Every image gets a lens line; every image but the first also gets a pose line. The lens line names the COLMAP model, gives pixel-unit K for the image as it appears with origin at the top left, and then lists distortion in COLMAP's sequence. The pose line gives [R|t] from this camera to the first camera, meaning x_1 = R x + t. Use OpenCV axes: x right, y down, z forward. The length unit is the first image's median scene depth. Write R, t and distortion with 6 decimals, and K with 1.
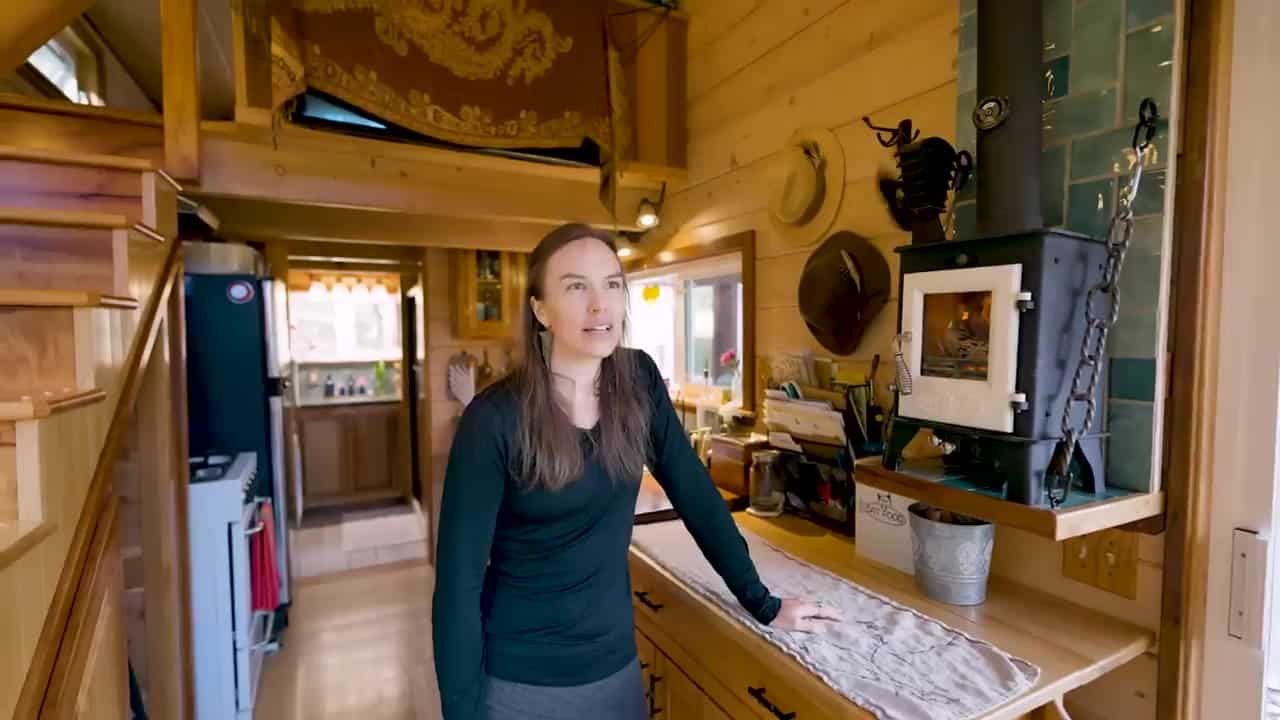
lens RADIAL K [[586.0, 0, 641.4], [0, 586.0, 365.5], [0, 0, 1]] dist [-0.002884, -0.000197]
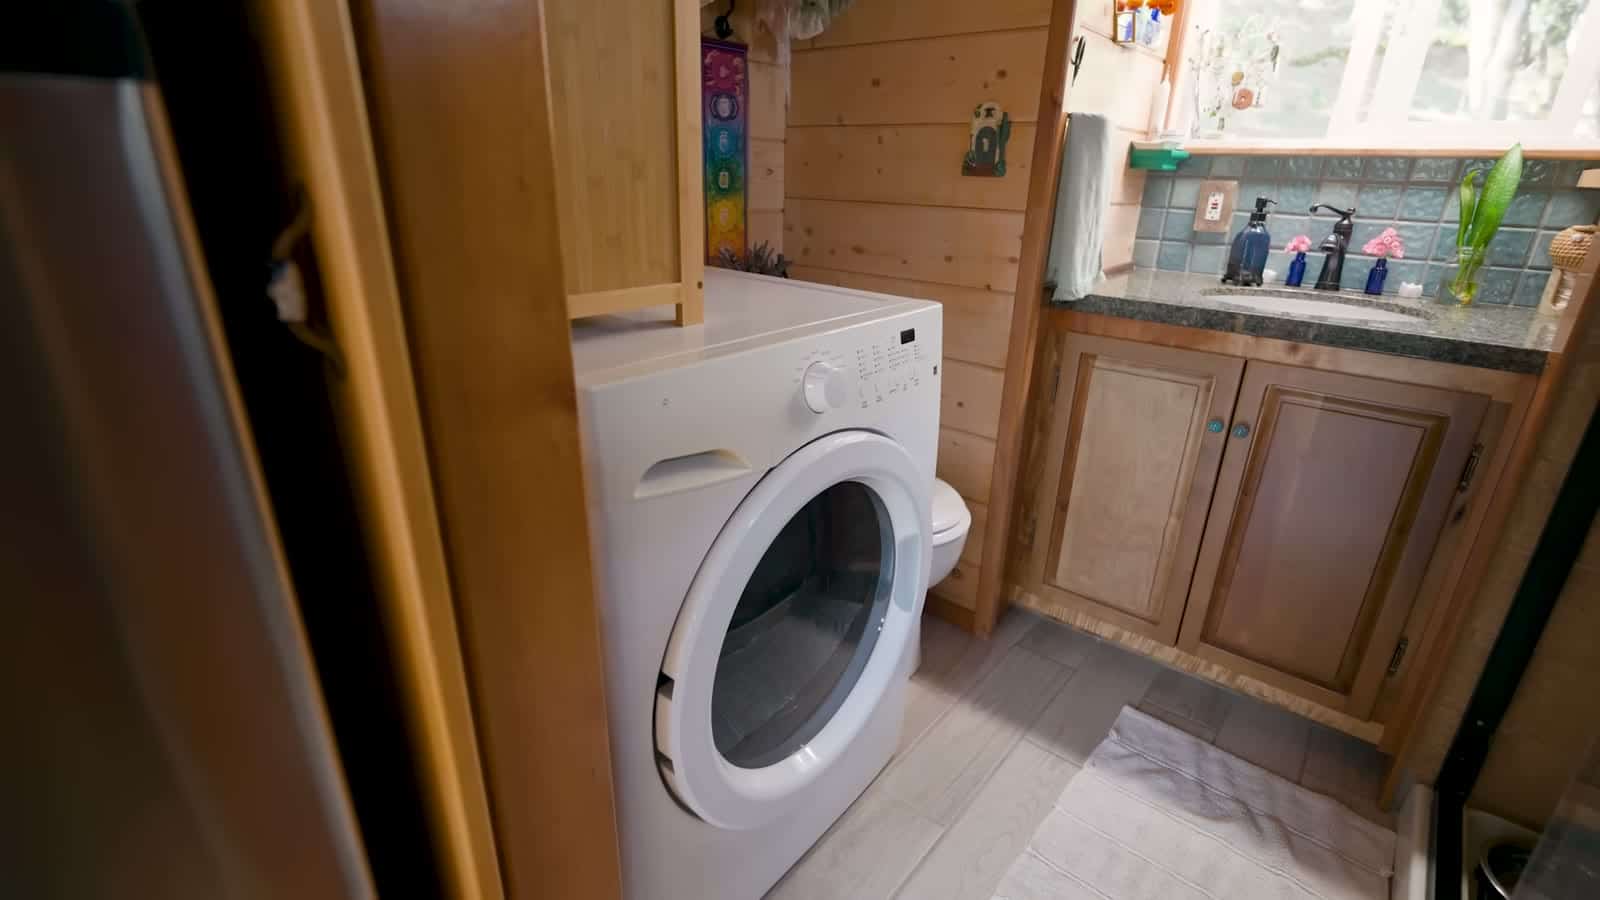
lens RADIAL K [[739.2, 0, 796.4], [0, 739.2, 450.4], [0, 0, 1]] dist [-0.001941, -0.000709]
pose [[0.368017, 0.350593, -0.861190, -0.826572], [-0.078697, 0.934612, 0.346854, 0.067133], [0.926483, -0.059875, 0.371544, 1.995581]]
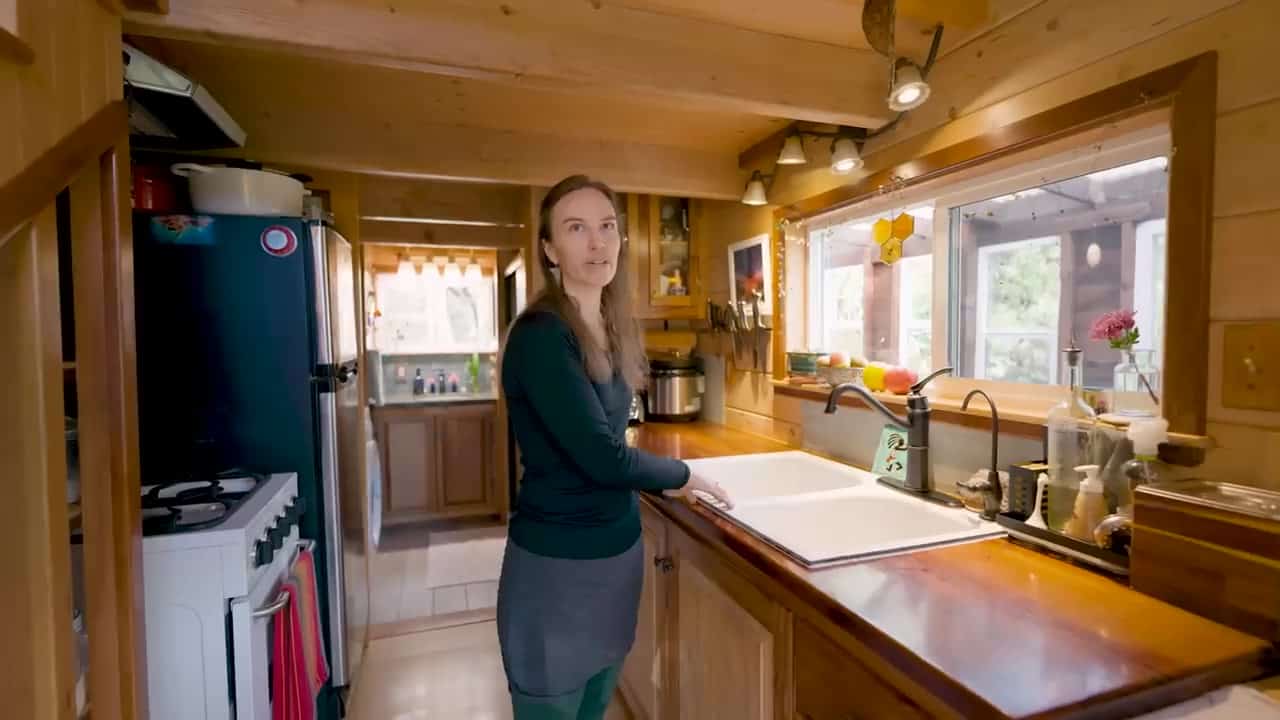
lens RADIAL K [[591.4, 0, 637.1], [0, 591.4, 360.3], [0, 0, 1]] dist [-0.001941, -0.000709]
pose [[0.988092, 0.004554, -0.153794, -0.229711], [-0.006261, 0.999924, -0.010616, 0.030467], [0.153734, 0.011452, 0.988046, 0.543607]]
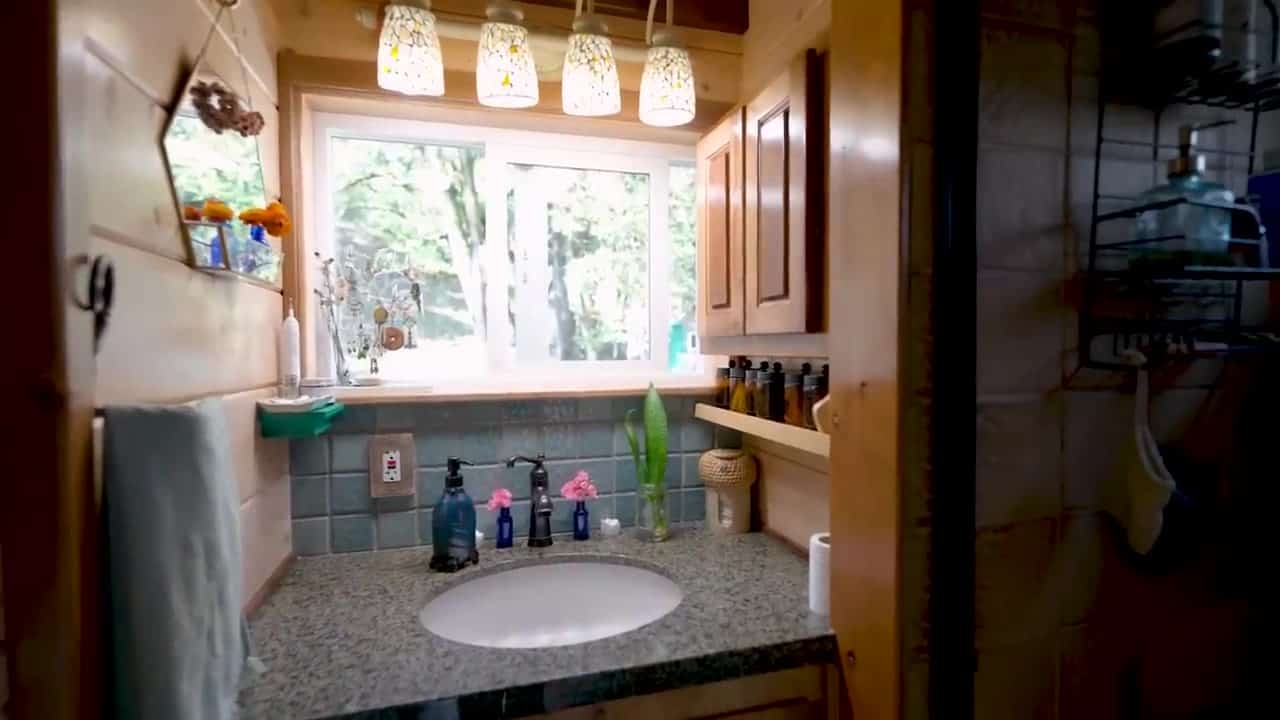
lens RADIAL K [[591.4, 0, 637.1], [0, 591.4, 360.3], [0, 0, 1]] dist [-0.001941, -0.000709]
pose [[0.977167, 0.003414, -0.212444, -1.262824], [-0.009810, 0.999530, -0.029059, -0.048389], [0.212245, 0.030480, 0.976741, 2.404203]]
